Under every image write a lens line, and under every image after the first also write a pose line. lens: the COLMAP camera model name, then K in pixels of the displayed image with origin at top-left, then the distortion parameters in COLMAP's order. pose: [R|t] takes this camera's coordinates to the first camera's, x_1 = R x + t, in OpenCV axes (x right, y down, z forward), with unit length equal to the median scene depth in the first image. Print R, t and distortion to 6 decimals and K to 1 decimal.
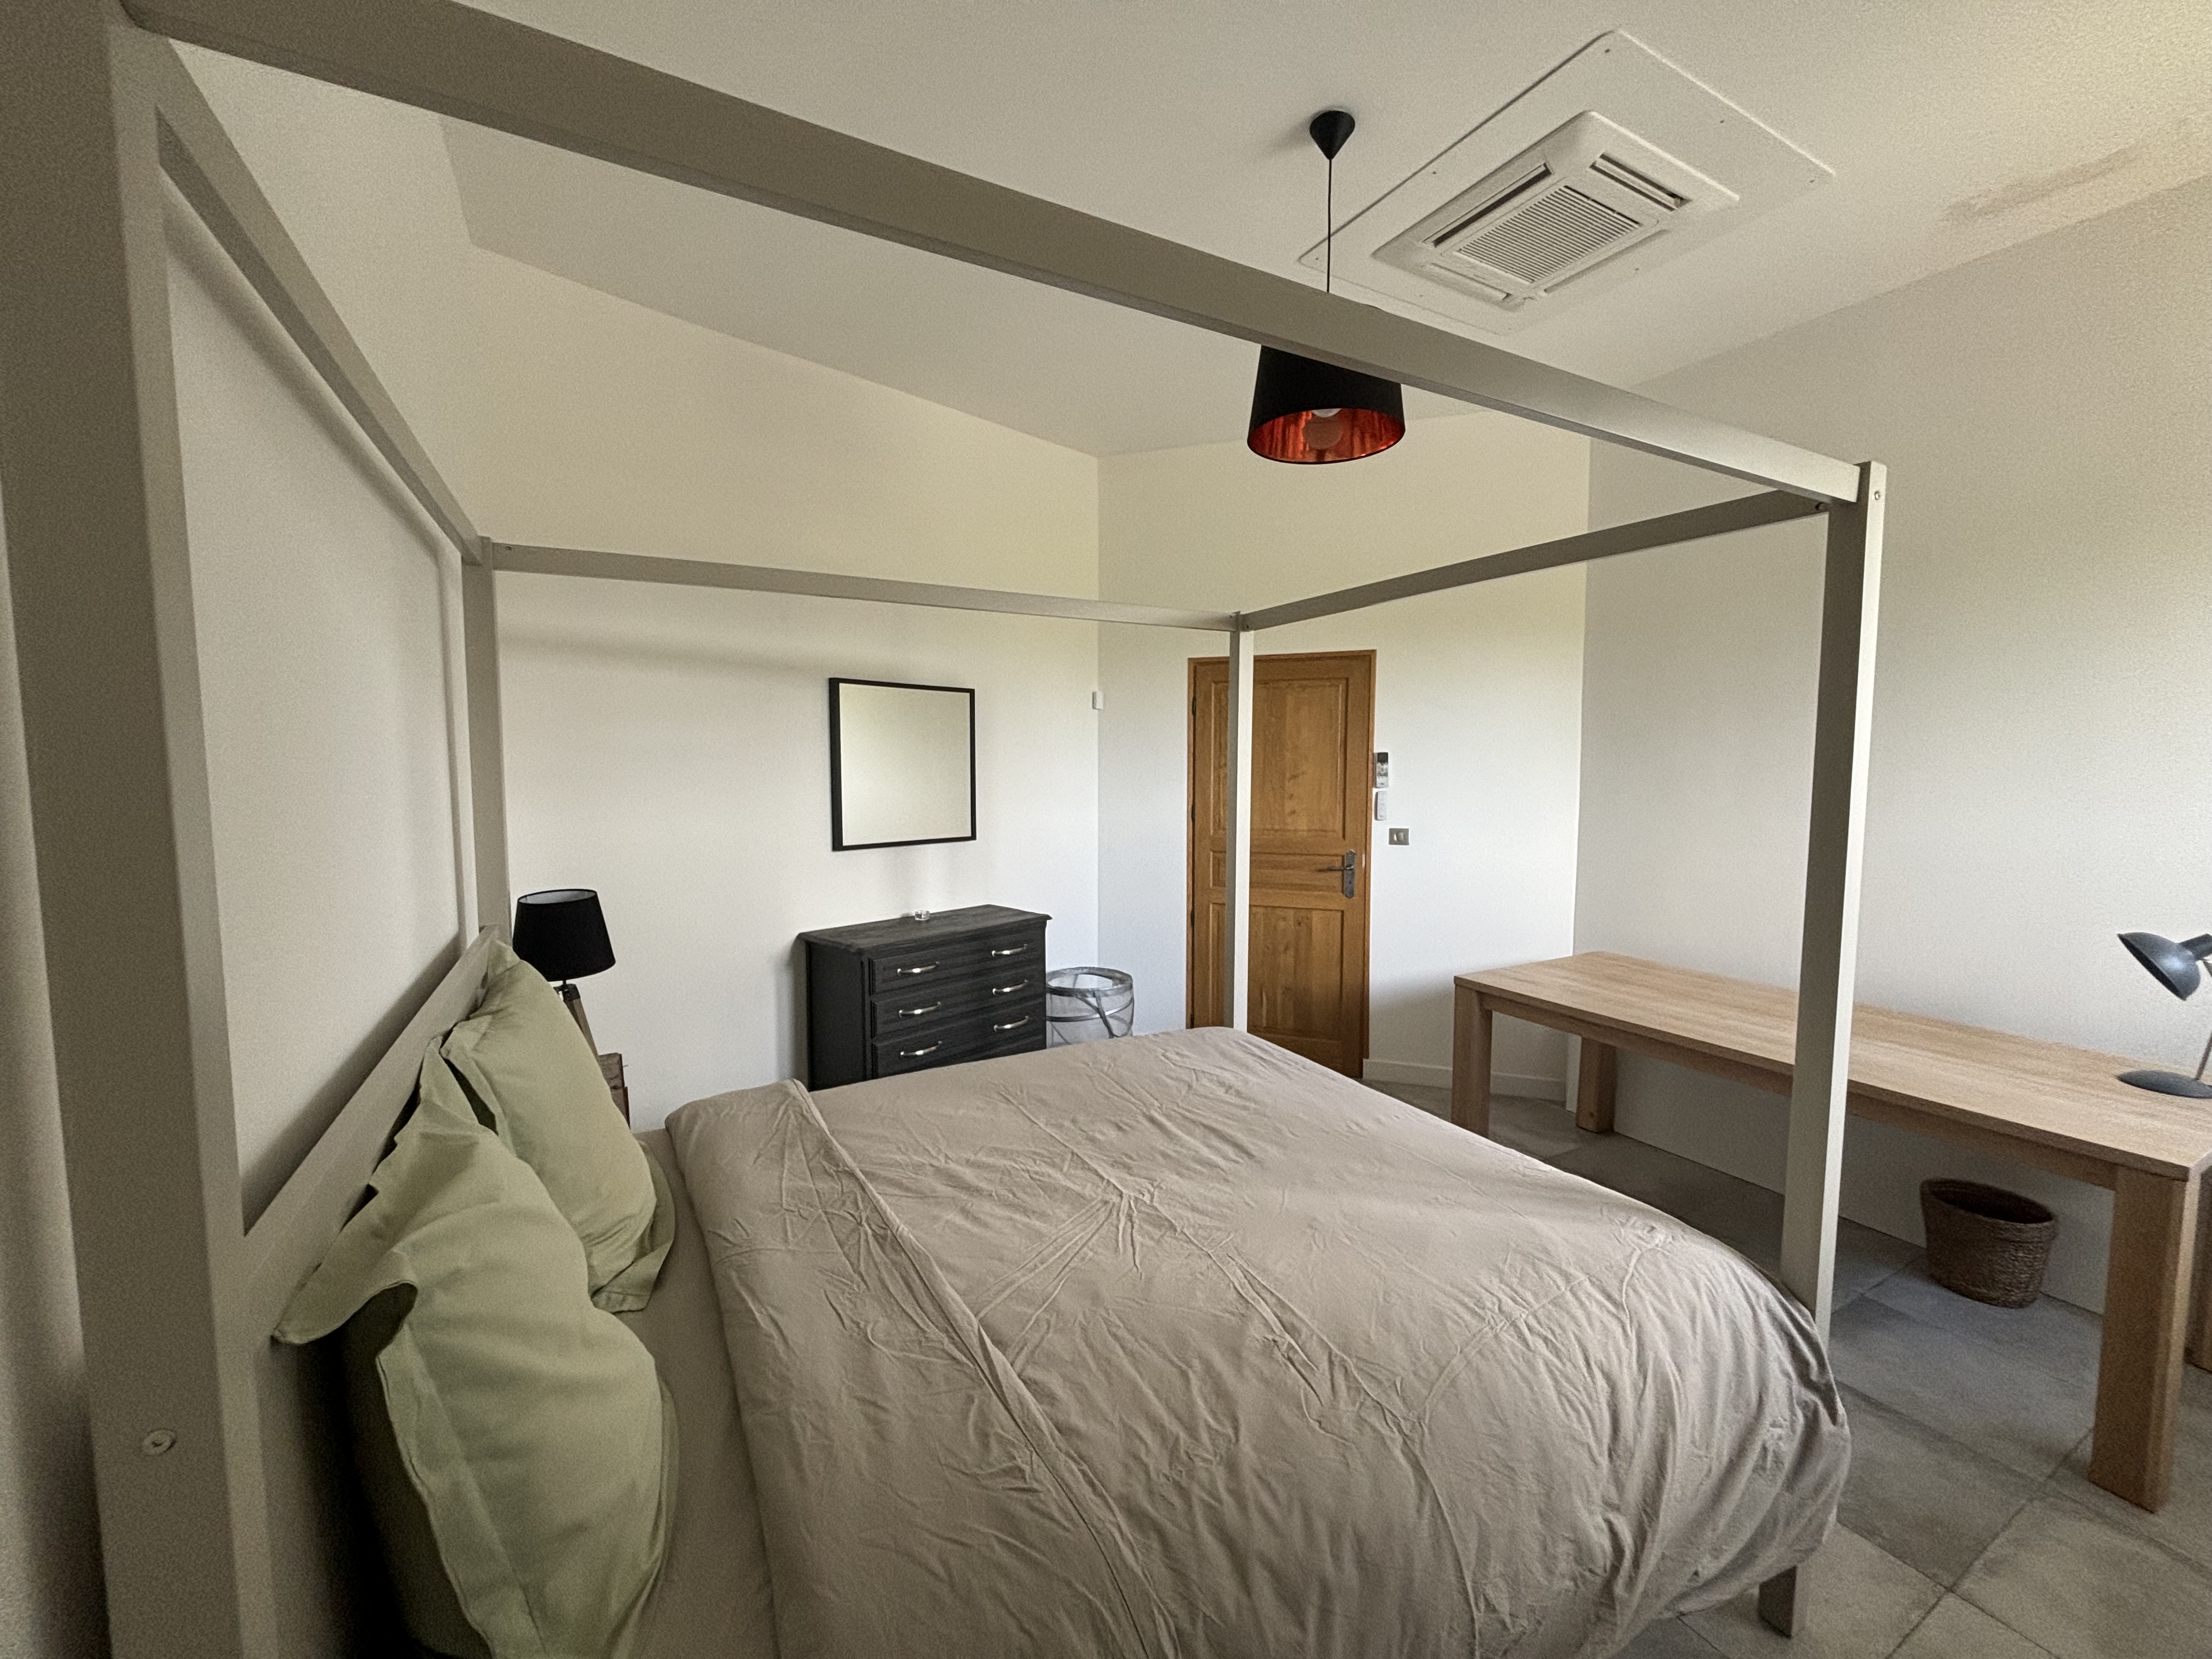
lens RADIAL K [[868.7, 0, 1109.7], [0, 868.7, 827.6], [0, 0, 1]] dist [0.010292, -0.004019]
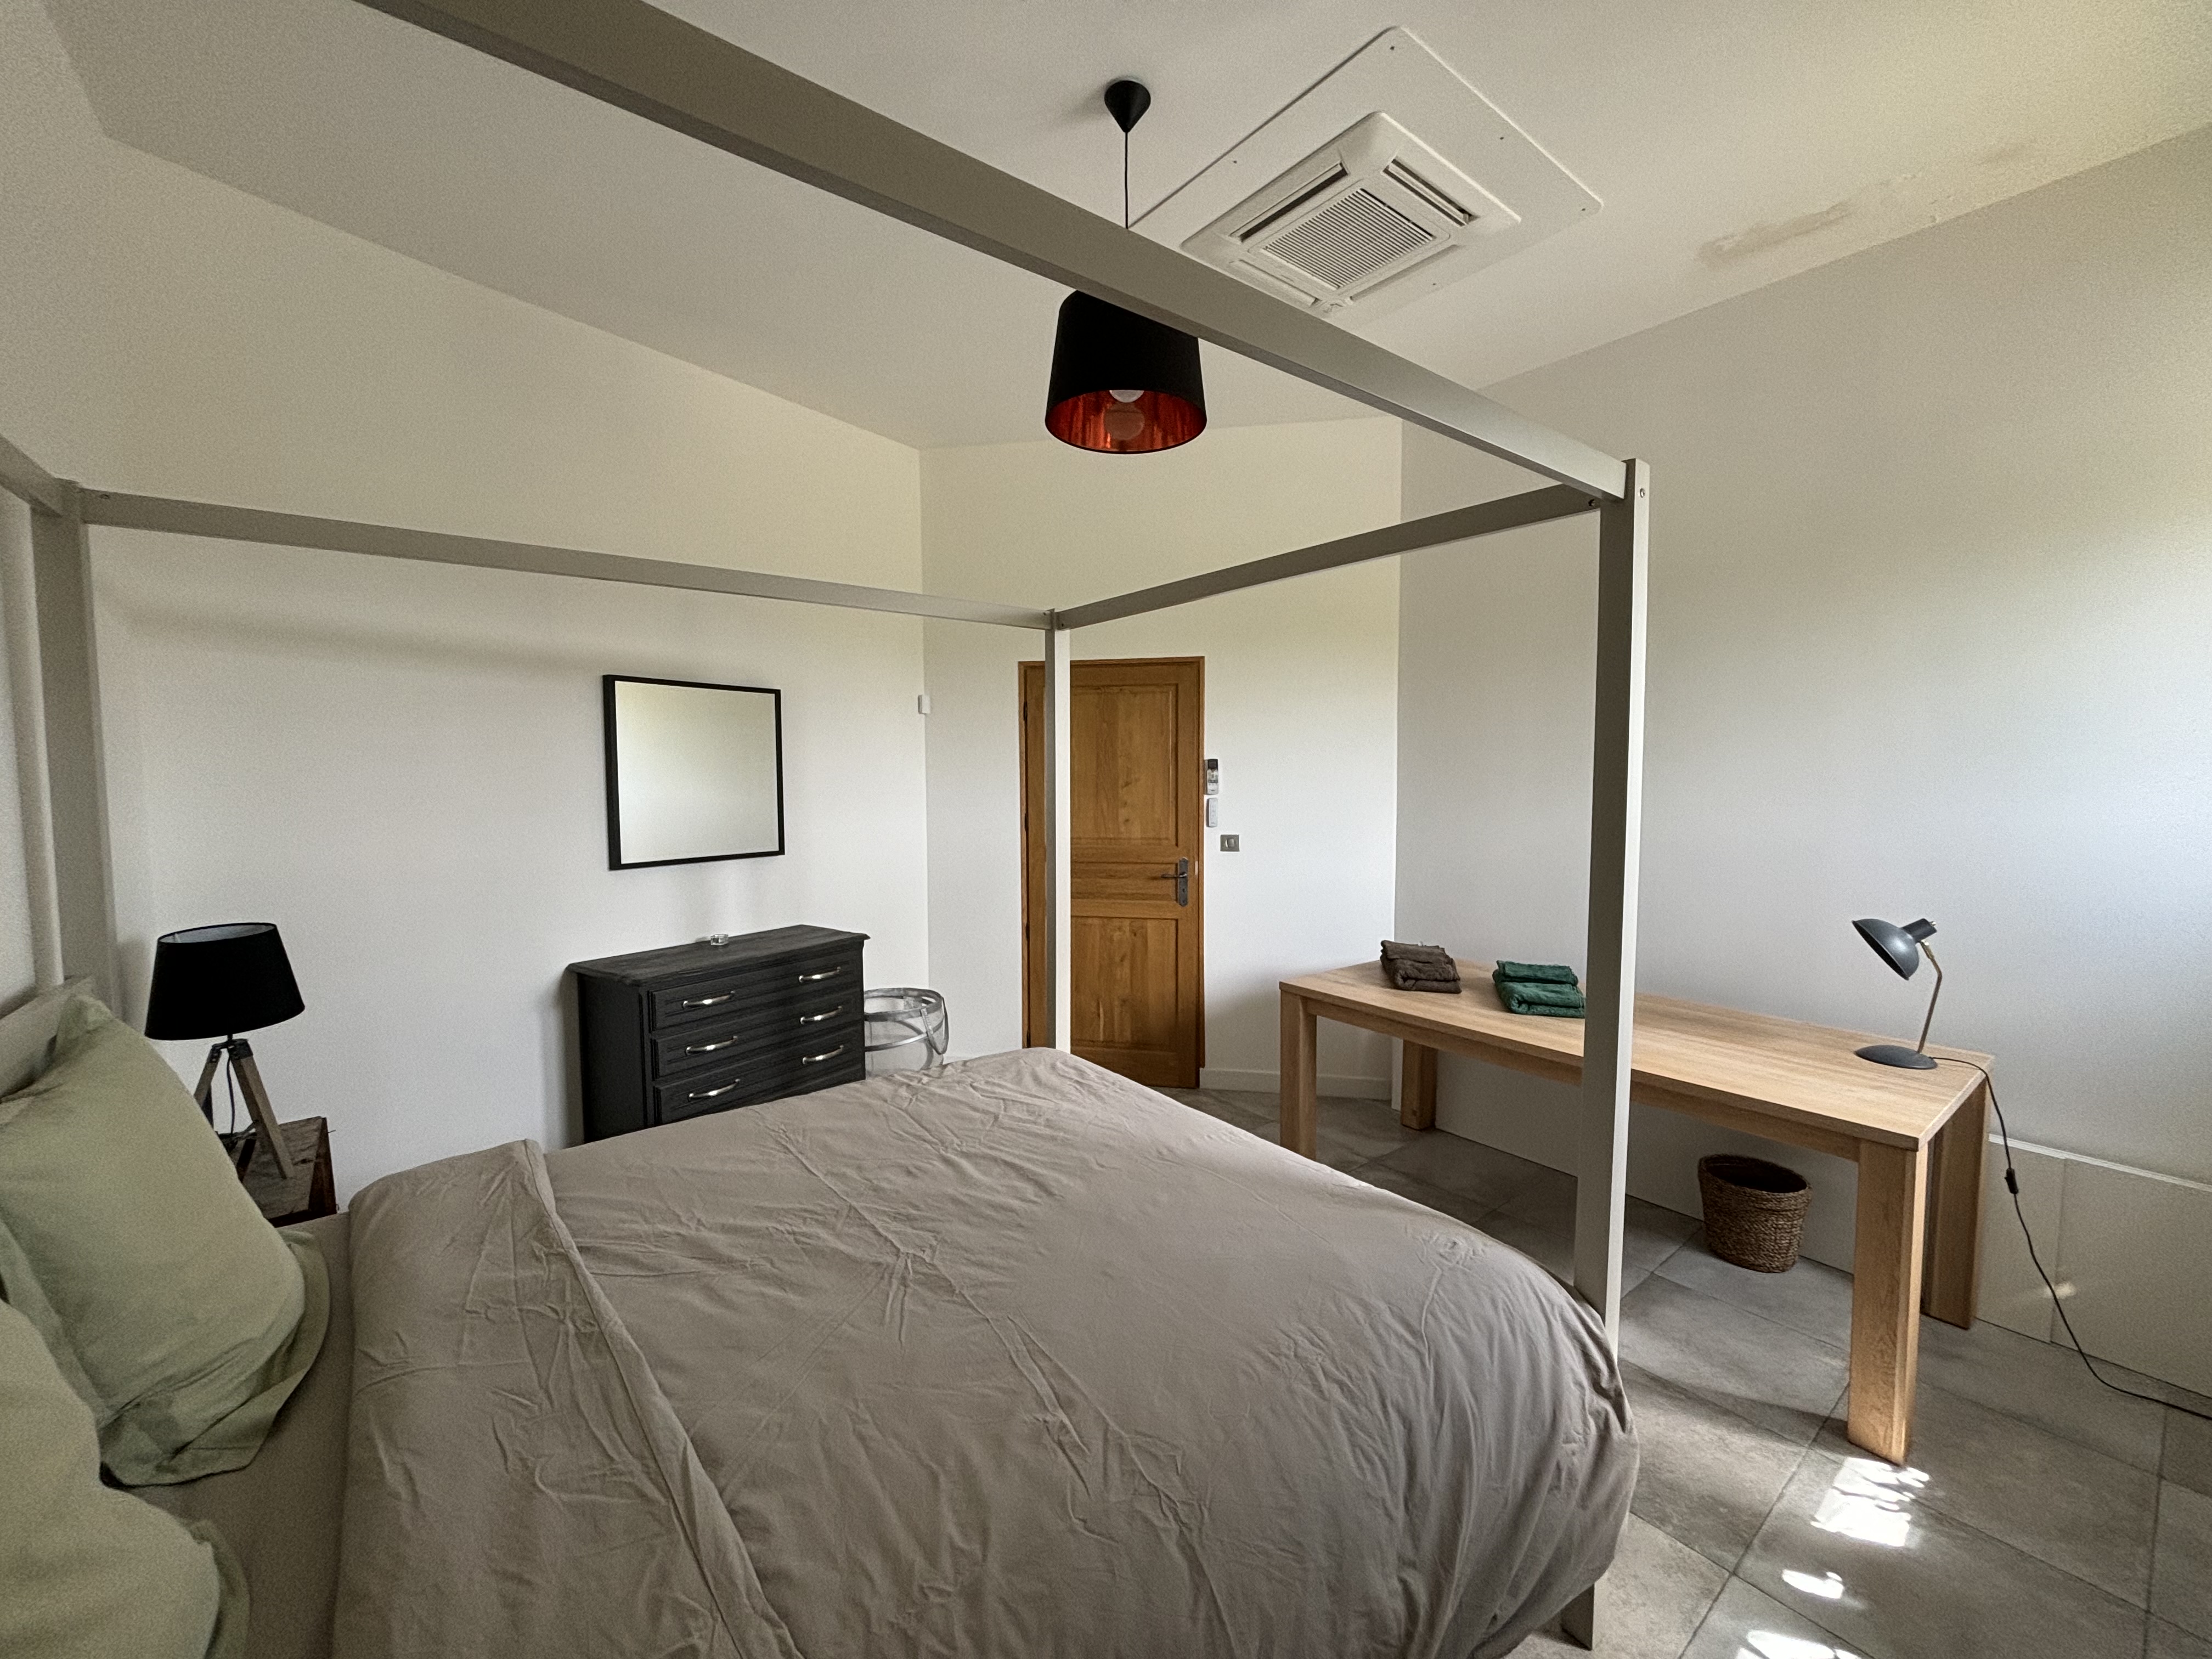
lens RADIAL K [[866.2, 0, 1106.0], [0, 866.2, 829.5], [0, 0, 1]] dist [0.000218, 0.000168]
pose [[0.988334, -0.014351, 0.151626, 0.076016], [0.015976, 0.999827, -0.009508, 0.003333], [-0.151464, 0.011819, 0.988392, 0.077473]]
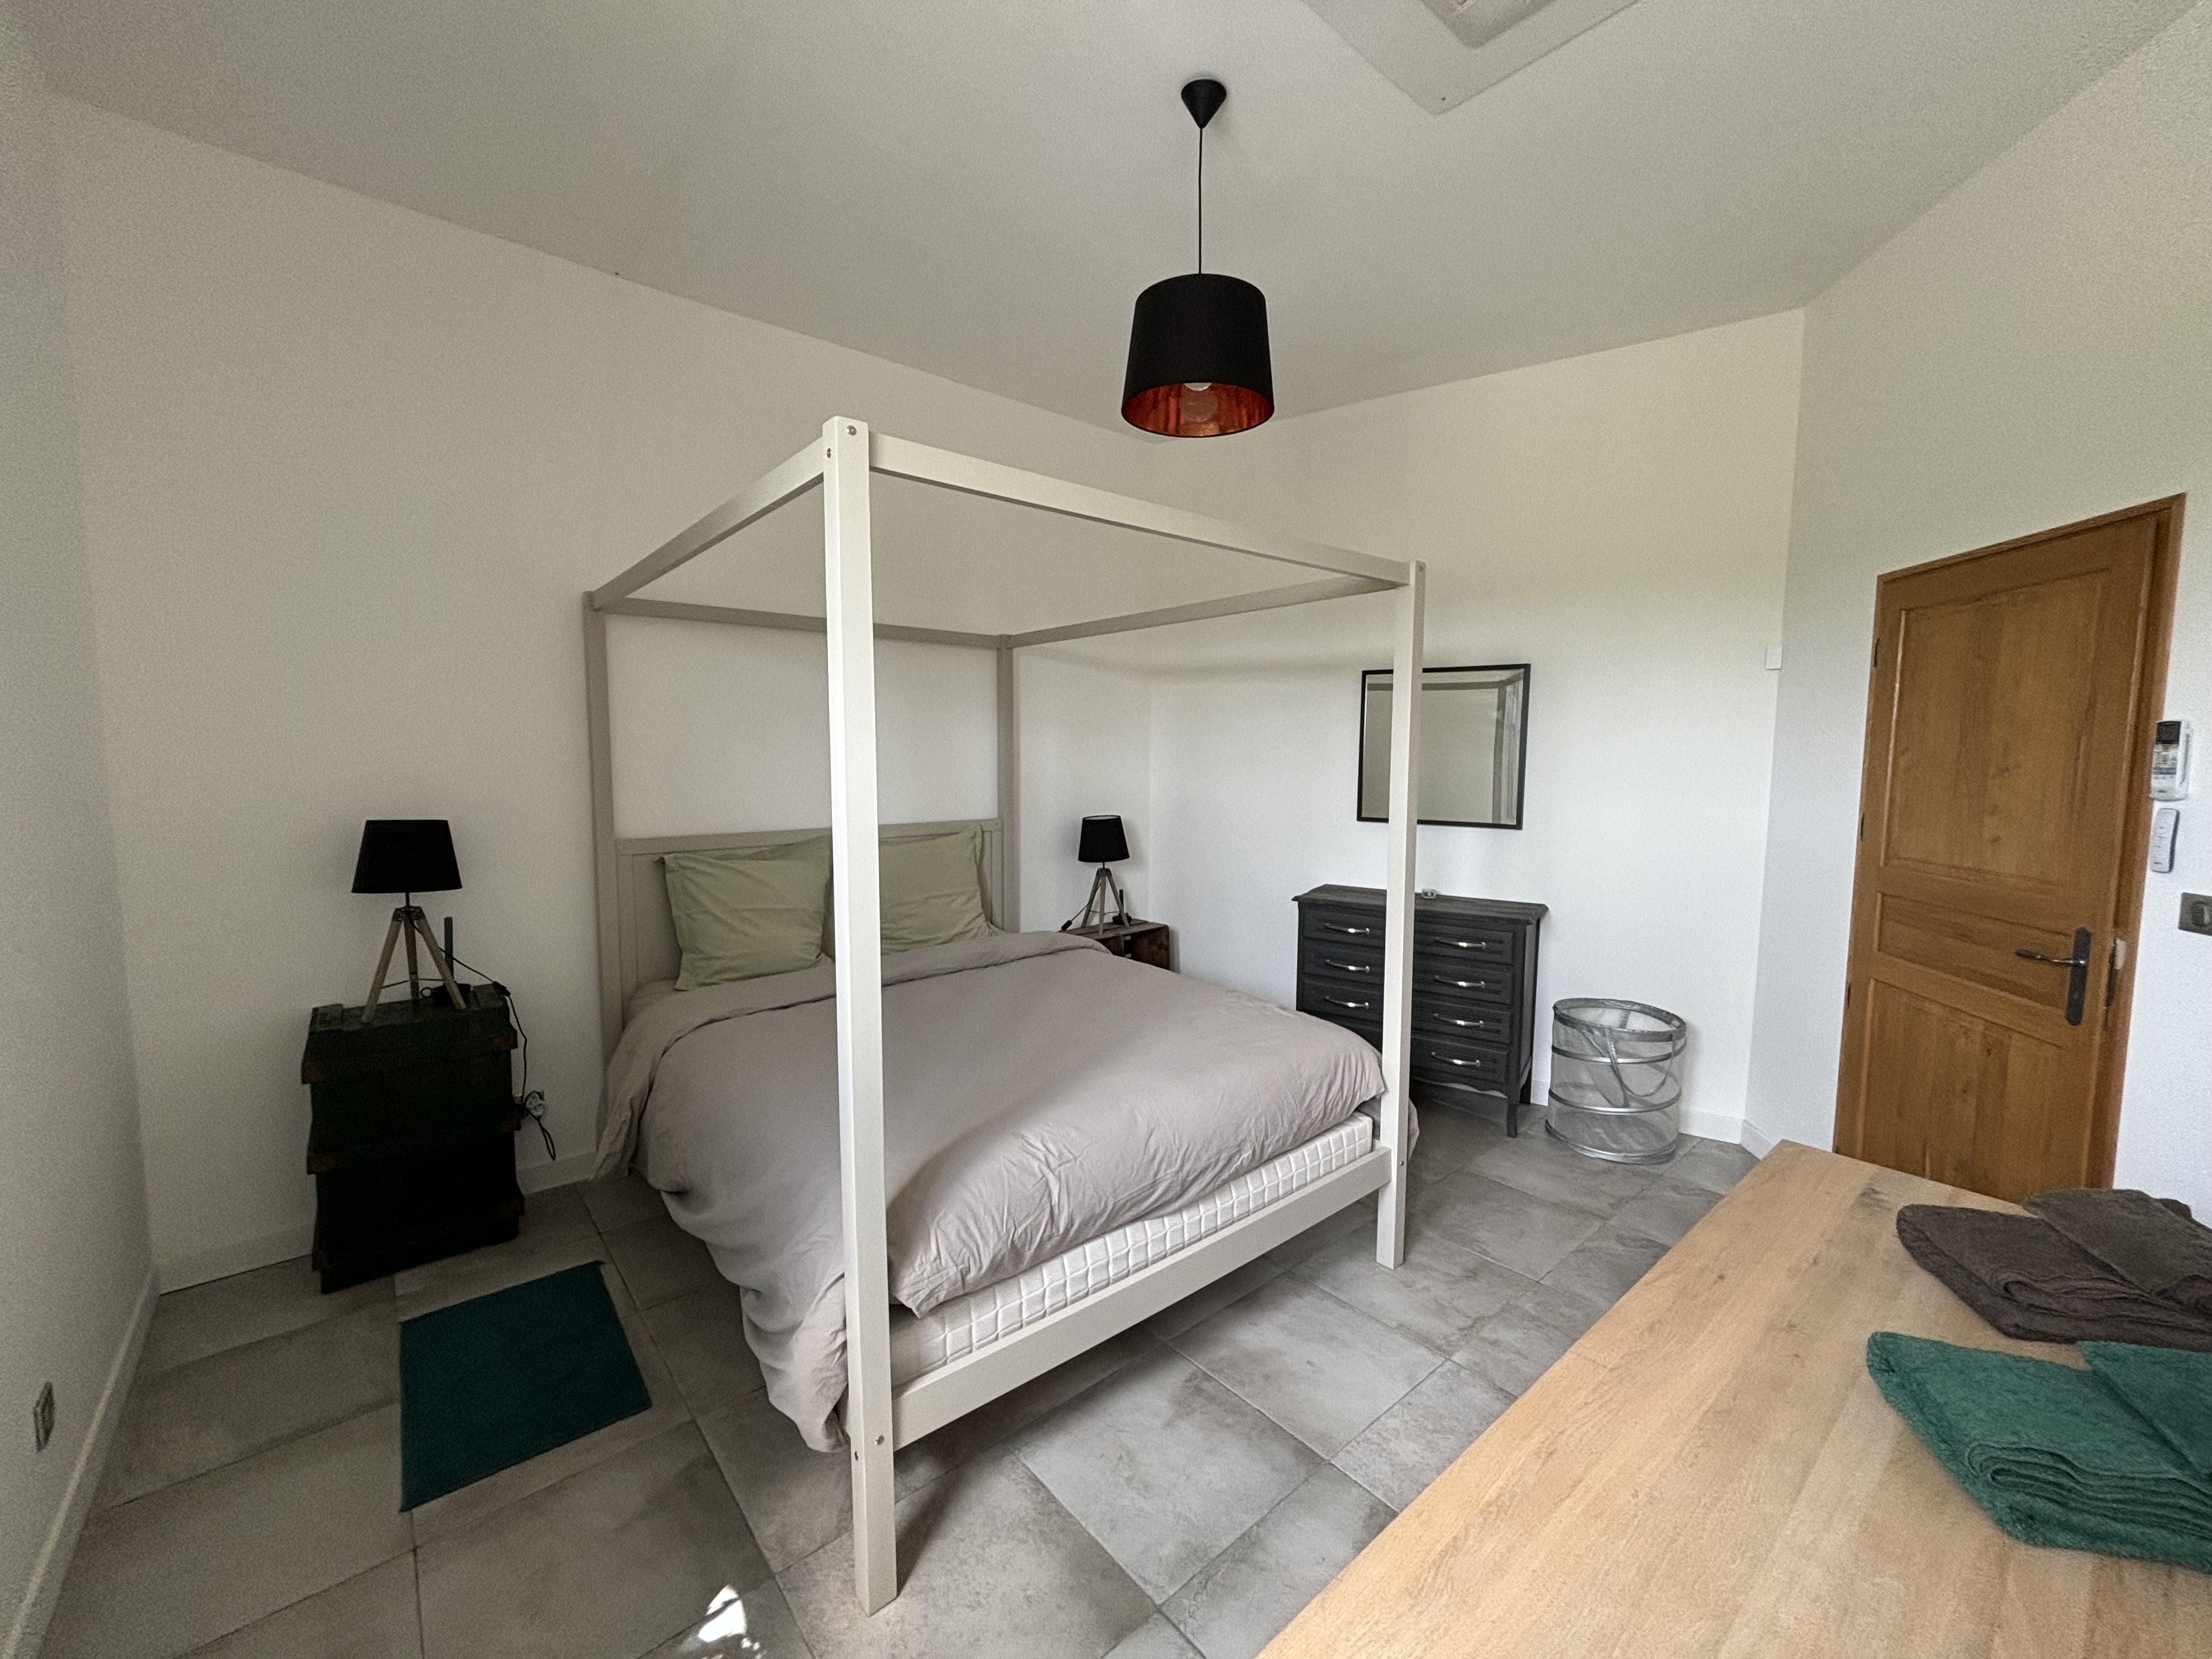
lens RADIAL K [[899.6, 0, 1099.4], [0, 899.6, 831.4], [0, 0, 1]] dist [0.000589, 0.000015]
pose [[0.177292, 0.092332, -0.979818, 1.229435], [-0.084847, 0.993316, 0.078251, -0.035472], [0.980494, 0.069262, 0.183941, 0.682175]]
